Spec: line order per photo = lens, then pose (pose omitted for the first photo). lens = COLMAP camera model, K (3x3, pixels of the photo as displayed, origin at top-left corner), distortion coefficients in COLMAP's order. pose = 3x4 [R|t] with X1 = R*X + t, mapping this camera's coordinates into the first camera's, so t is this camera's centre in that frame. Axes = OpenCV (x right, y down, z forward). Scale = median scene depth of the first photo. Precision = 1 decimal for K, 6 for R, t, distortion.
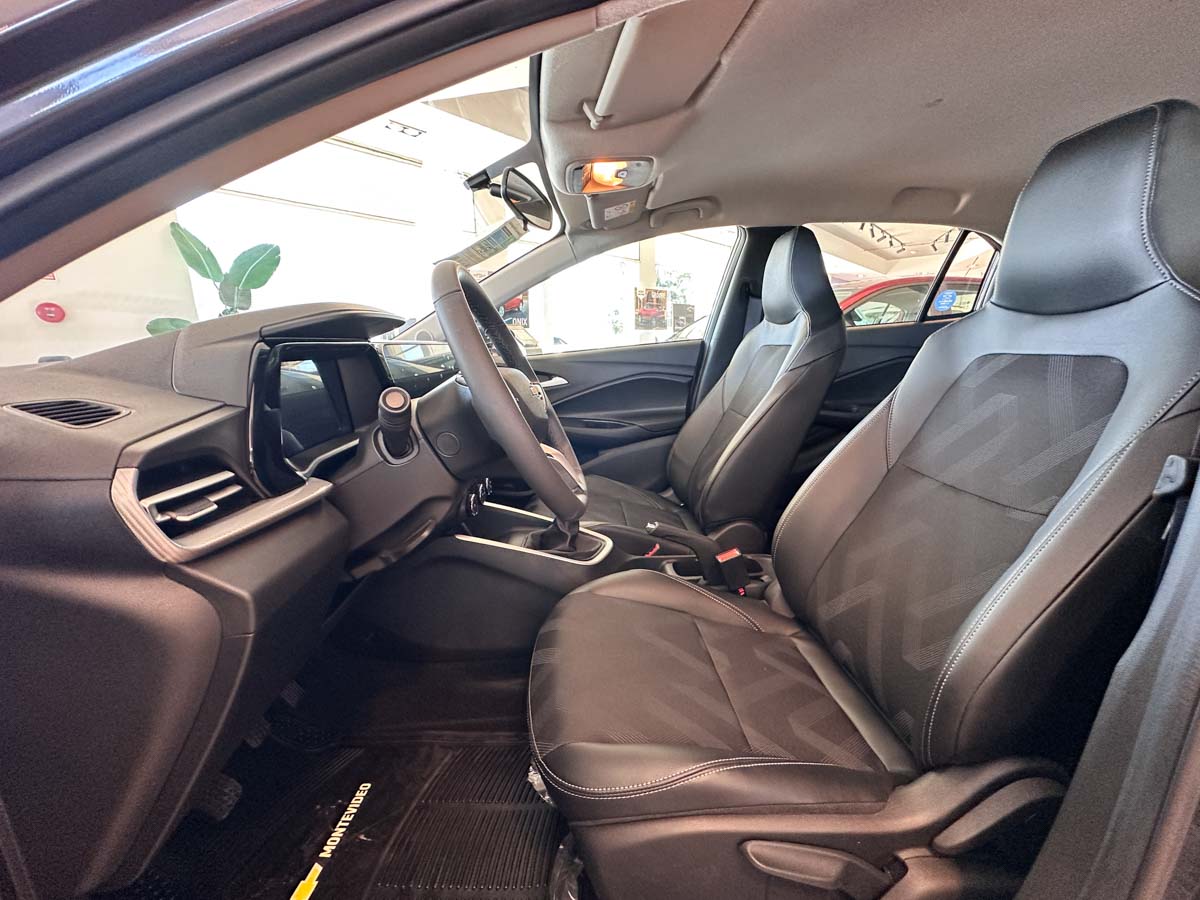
lens RADIAL K [[475.0, 0, 600.0], [0, 475.0, 450.0], [0, 0, 1]] dist [-0.000339, -0.000234]
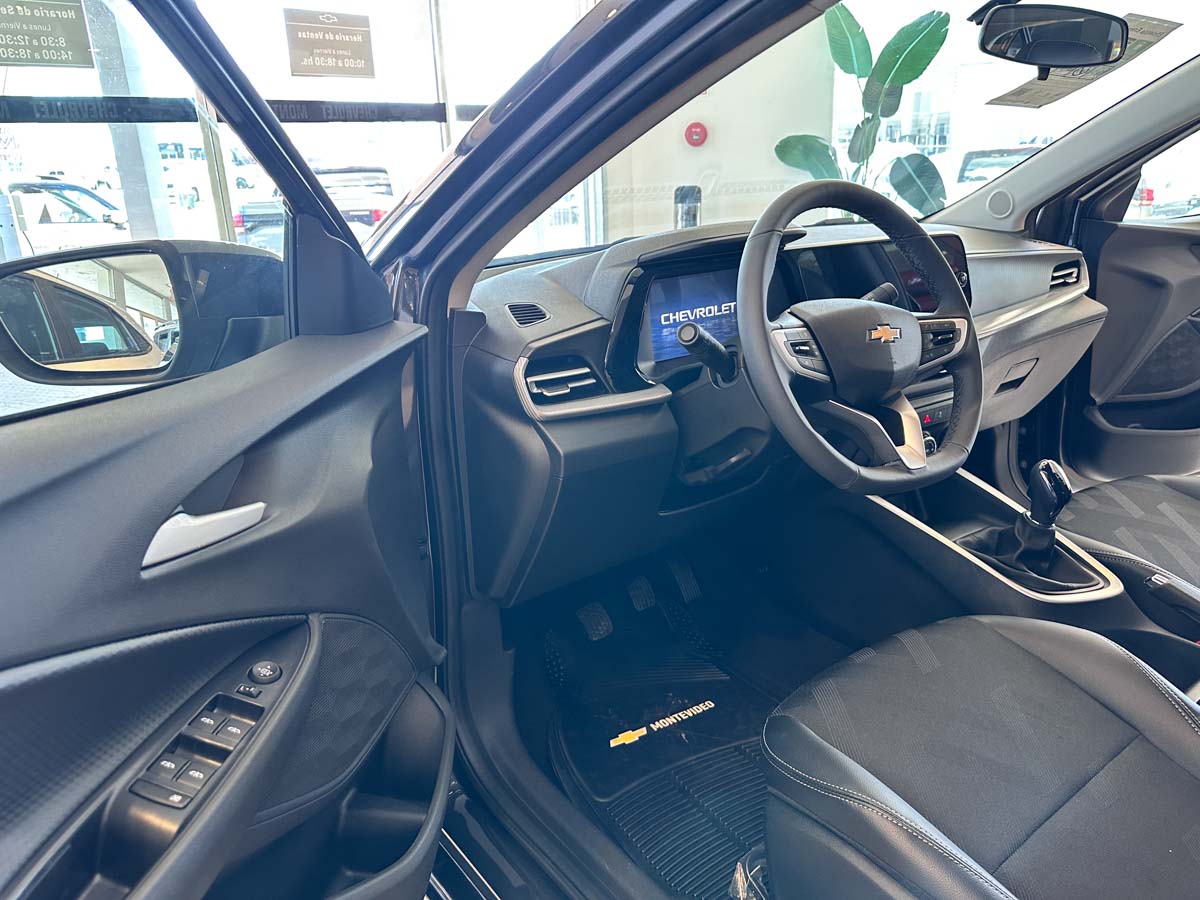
lens RADIAL K [[824.9, 0, 600.0], [0, 824.9, 450.0], [0, 0, 1]] dist [0.131681, -0.167632]
pose [[0.551269, 0.266156, -0.790736, 1.121741], [-0.162767, 0.963850, 0.210950, -0.221450], [0.818297, 0.012415, 0.574662, -0.326573]]
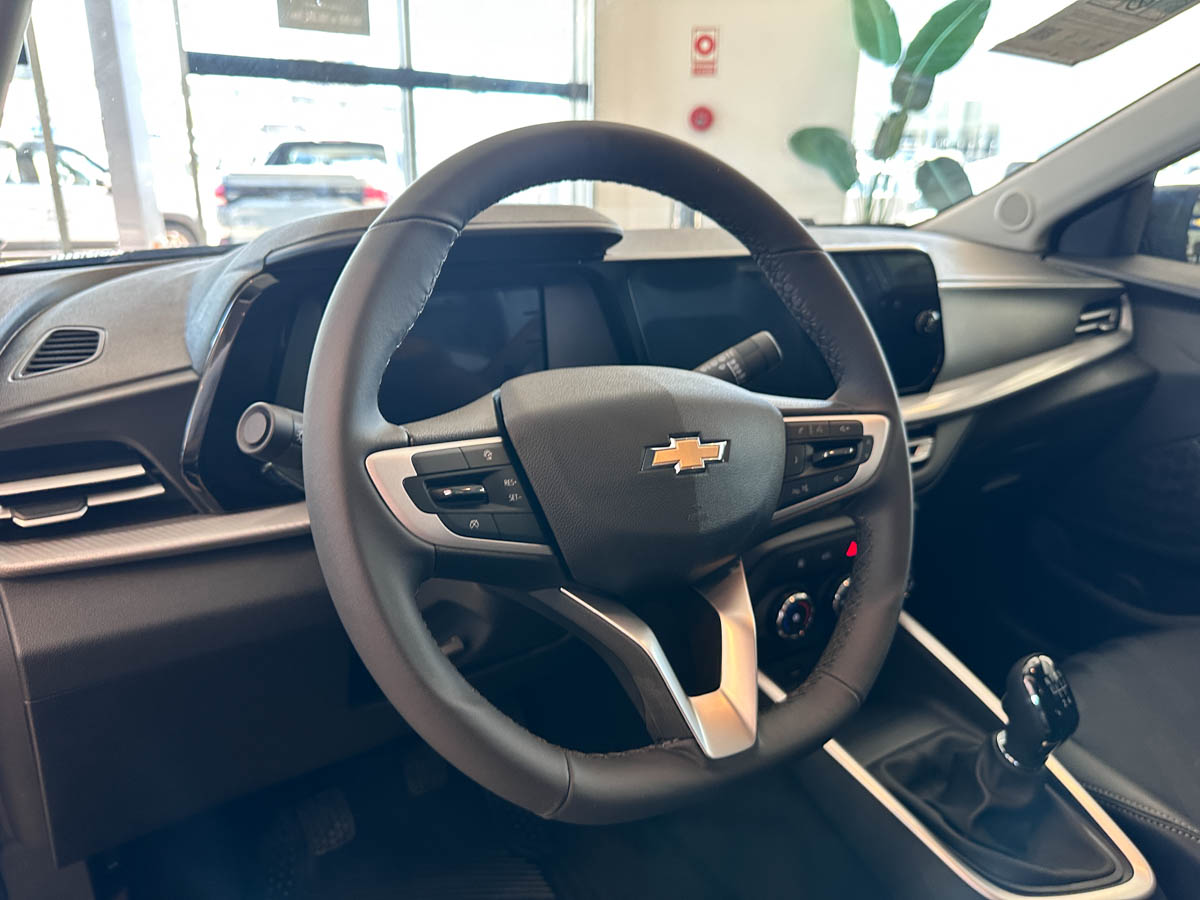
lens RADIAL K [[846.2, 0, 600.0], [0, 846.2, 450.0], [0, 0, 1]] dist [0.071718, -0.089684]
pose [[0.514181, 0.302665, -0.802504, 0.533687], [-0.216401, 0.951175, 0.220084, -0.375593], [0.829933, 0.060500, 0.554573, 0.804290]]
